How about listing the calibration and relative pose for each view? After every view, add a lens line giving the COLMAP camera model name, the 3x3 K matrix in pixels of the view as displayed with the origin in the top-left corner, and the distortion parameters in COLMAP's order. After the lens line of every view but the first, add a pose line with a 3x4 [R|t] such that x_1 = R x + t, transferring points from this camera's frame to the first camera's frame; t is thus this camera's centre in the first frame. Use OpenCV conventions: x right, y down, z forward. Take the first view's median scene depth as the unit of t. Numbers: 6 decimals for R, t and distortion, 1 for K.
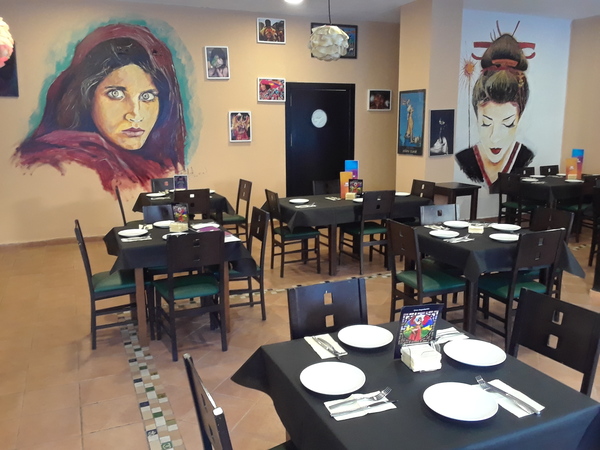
lens RADIAL K [[517.1, 0, 301.8], [0, 517.1, 227.3], [0, 0, 1]] dist [0.046830, -0.065121]
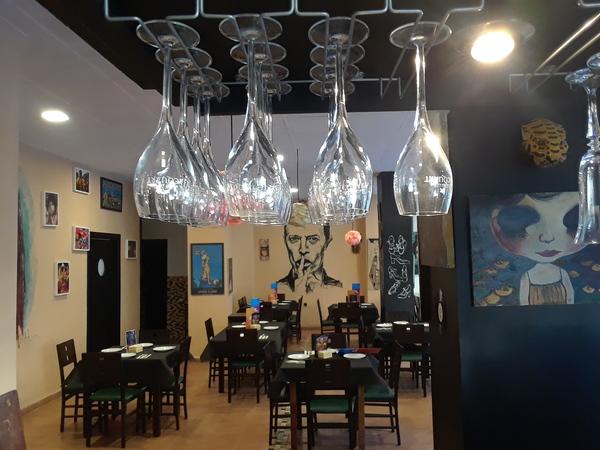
lens RADIAL K [[517.1, 0, 302.0], [0, 517.1, 225.1], [0, 0, 1]] dist [0.046830, -0.065121]
pose [[0.461045, 0.047976, 0.886079, -0.820467], [0.194958, 0.968664, -0.153888, -0.072388], [-0.865696, 0.243698, 0.437244, 0.256657]]
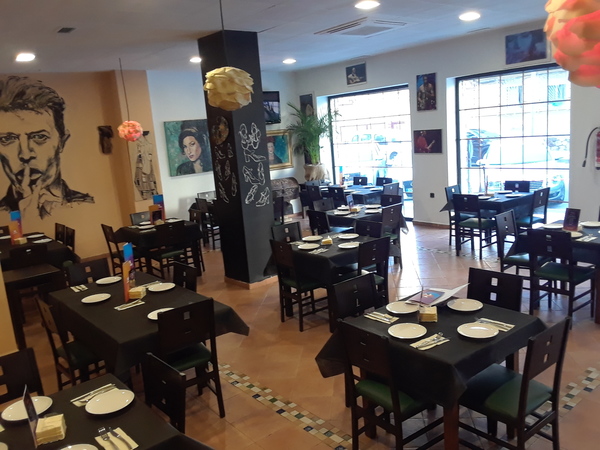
lens RADIAL K [[517.1, 0, 304.1], [0, 517.1, 224.6], [0, 0, 1]] dist [0.046830, -0.065121]
pose [[-0.255502, -0.153815, 0.954494, -0.535958], [0.276691, 0.934335, 0.224632, -0.209386], [-0.926370, 0.321494, -0.196165, 0.765722]]
